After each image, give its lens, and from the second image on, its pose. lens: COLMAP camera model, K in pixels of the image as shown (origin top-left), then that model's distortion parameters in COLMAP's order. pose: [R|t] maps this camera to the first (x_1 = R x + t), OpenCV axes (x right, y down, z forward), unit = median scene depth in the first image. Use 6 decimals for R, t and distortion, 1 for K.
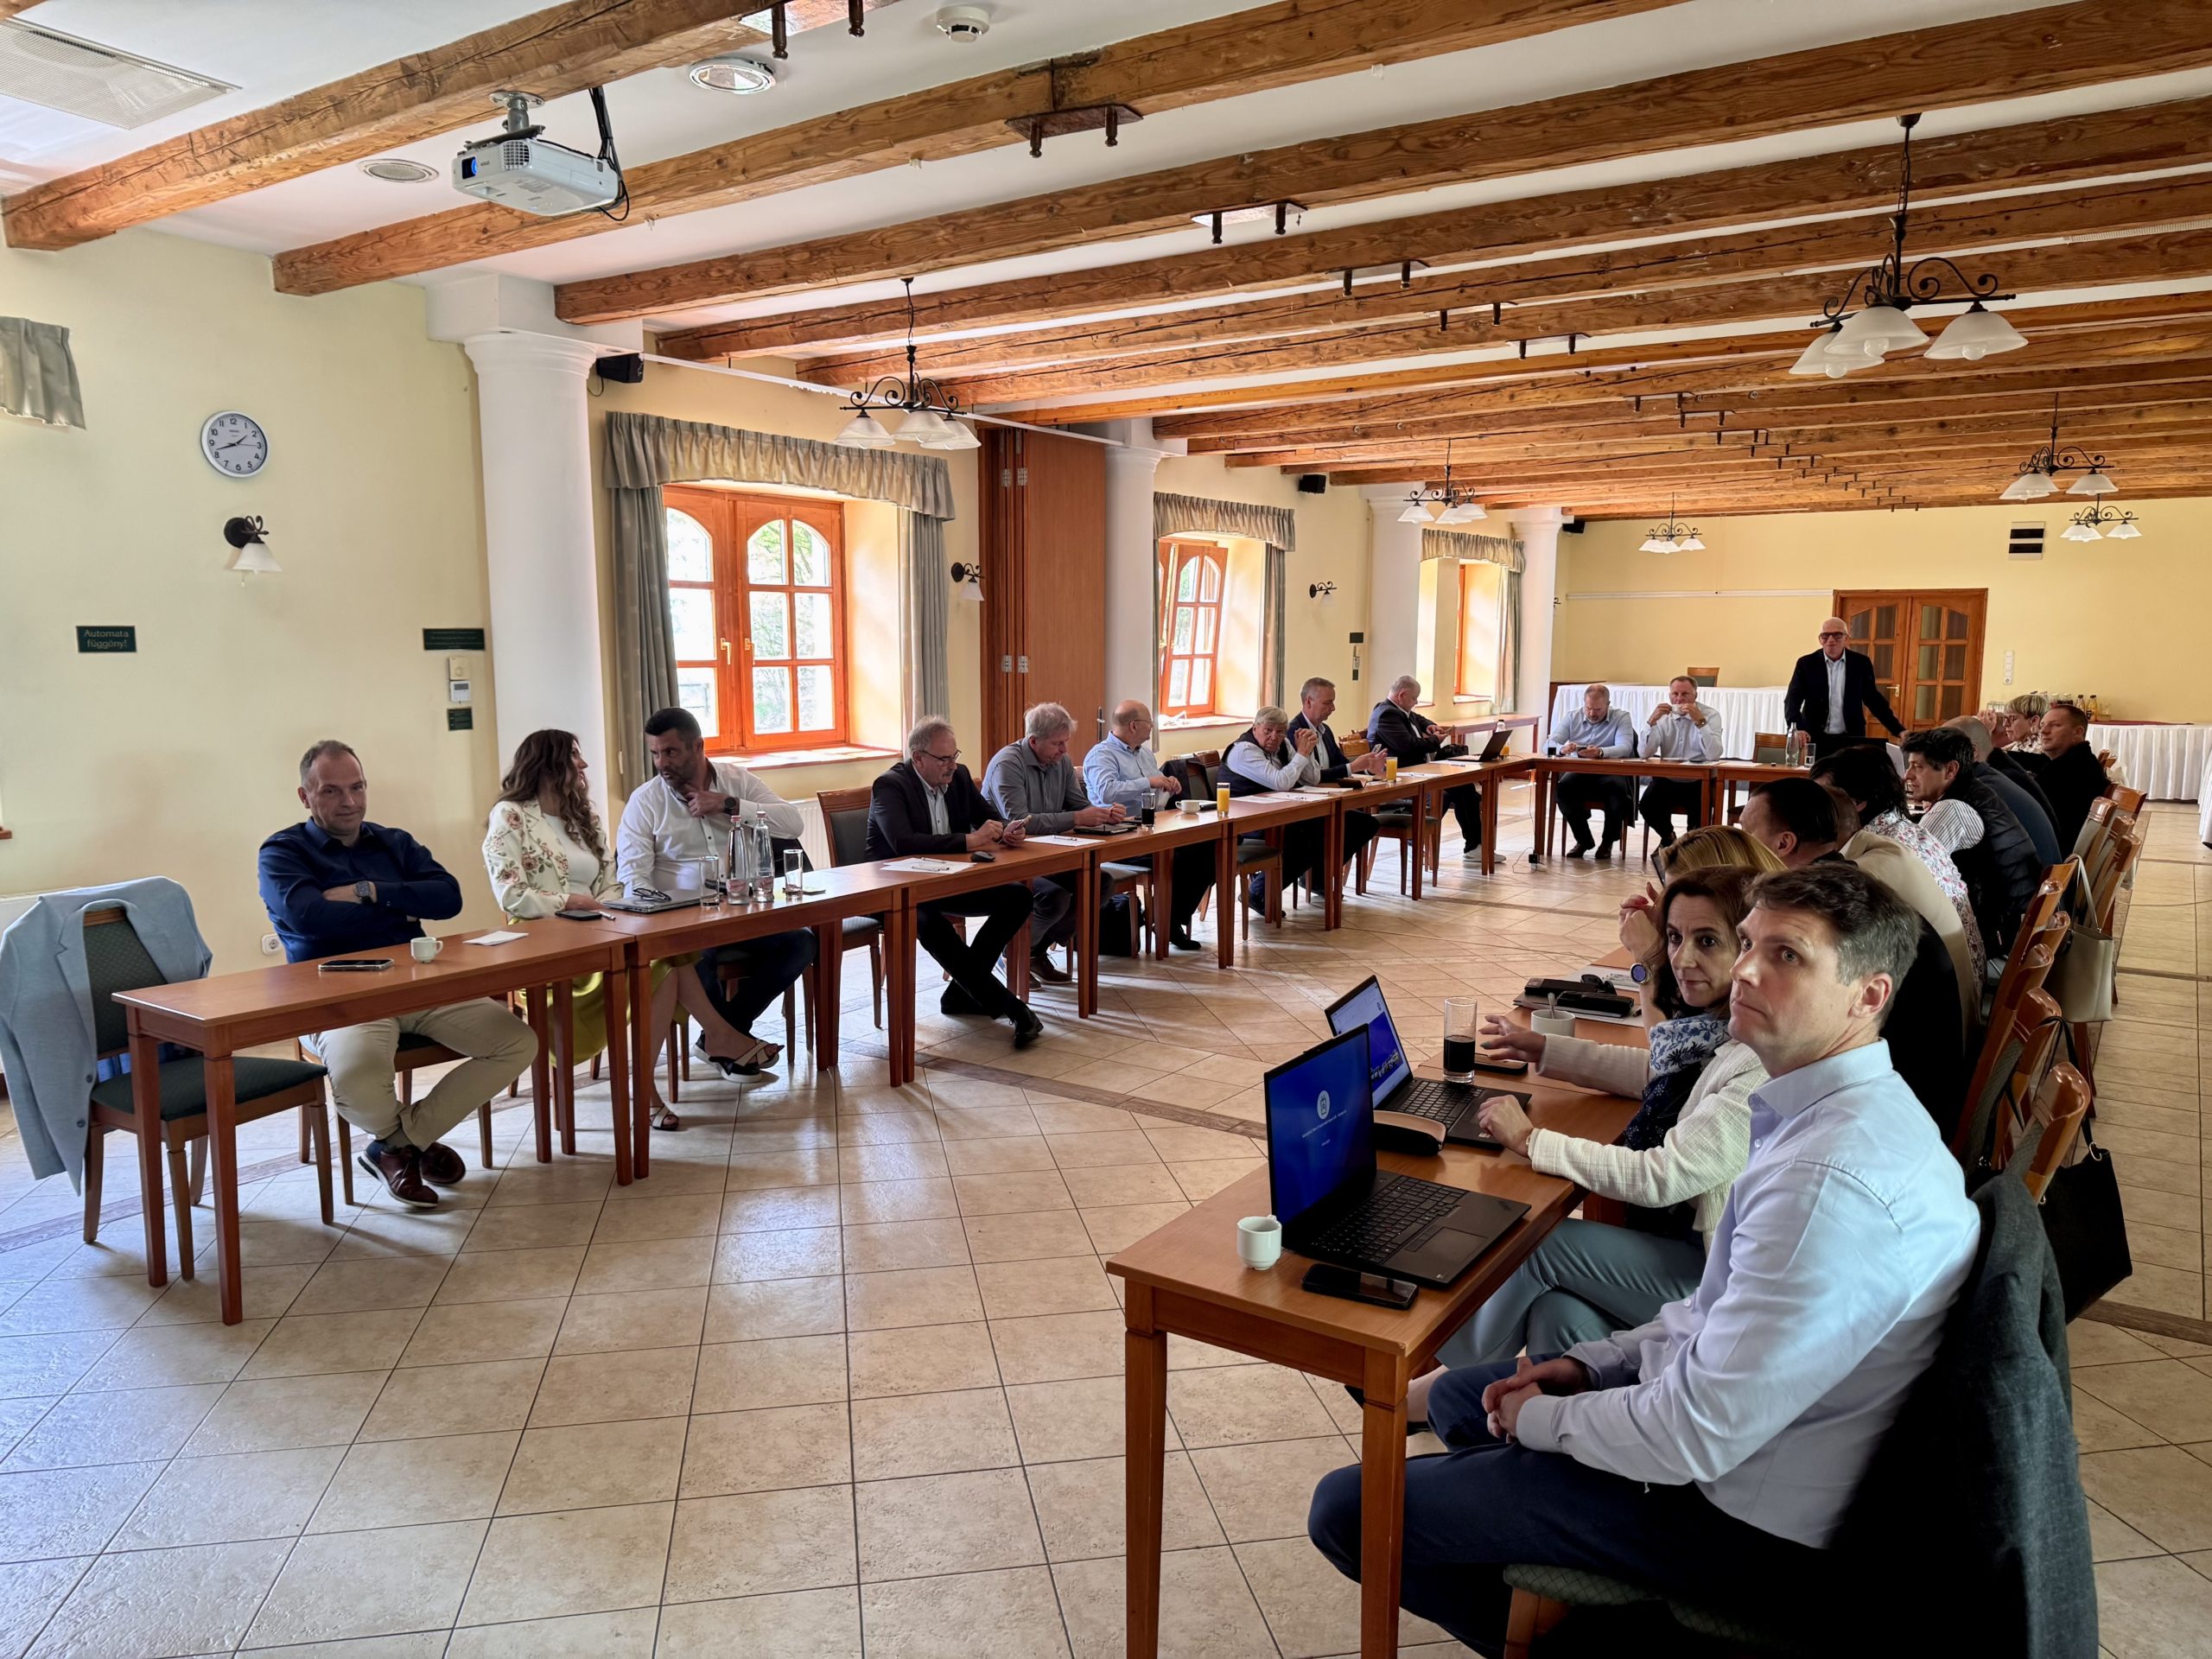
lens RADIAL K [[1600.5, 0, 1103.3], [0, 1600.5, 885.2], [0, 0, 1]] dist [0.042437, -0.045519]
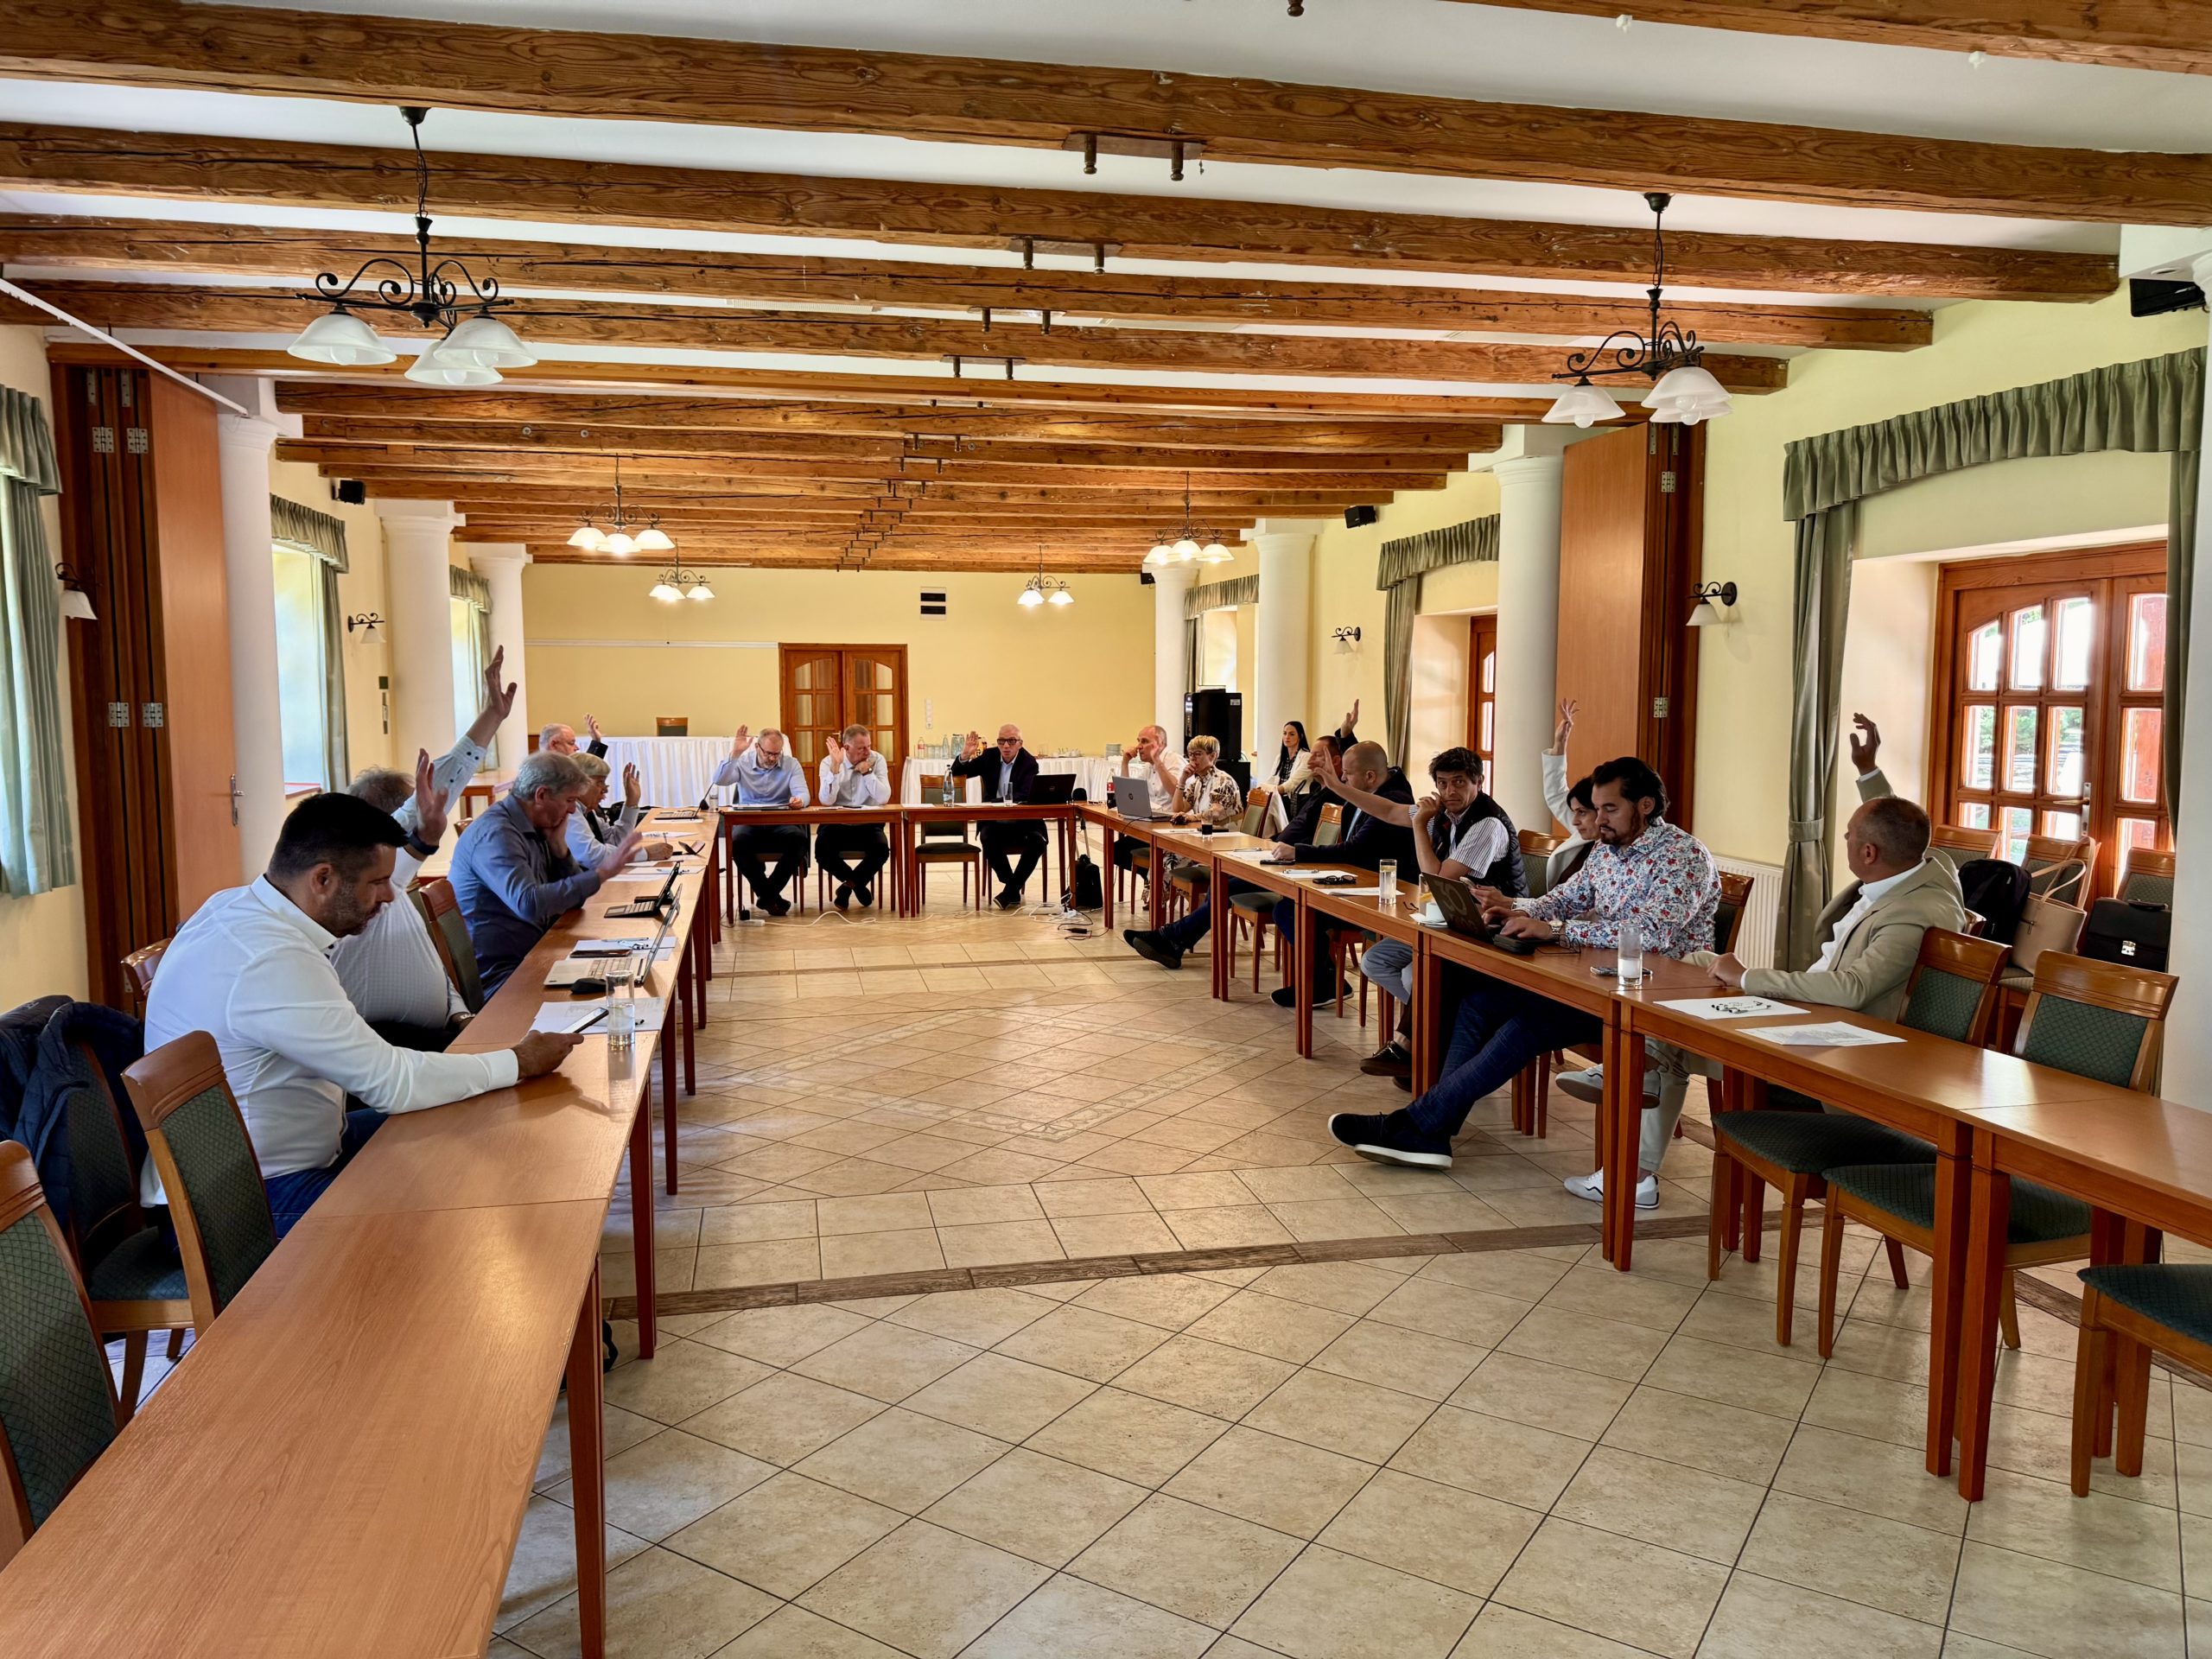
lens RADIAL K [[1600.5, 0, 1091.0], [0, 1600.5, 847.7], [0, 0, 1]] dist [0.042437, -0.045519]
pose [[0.697570, -0.068279, 0.713256, -0.295681], [0.109941, 0.993861, -0.012382, -0.029835], [-0.708032, 0.087054, 0.700794, 0.261090]]
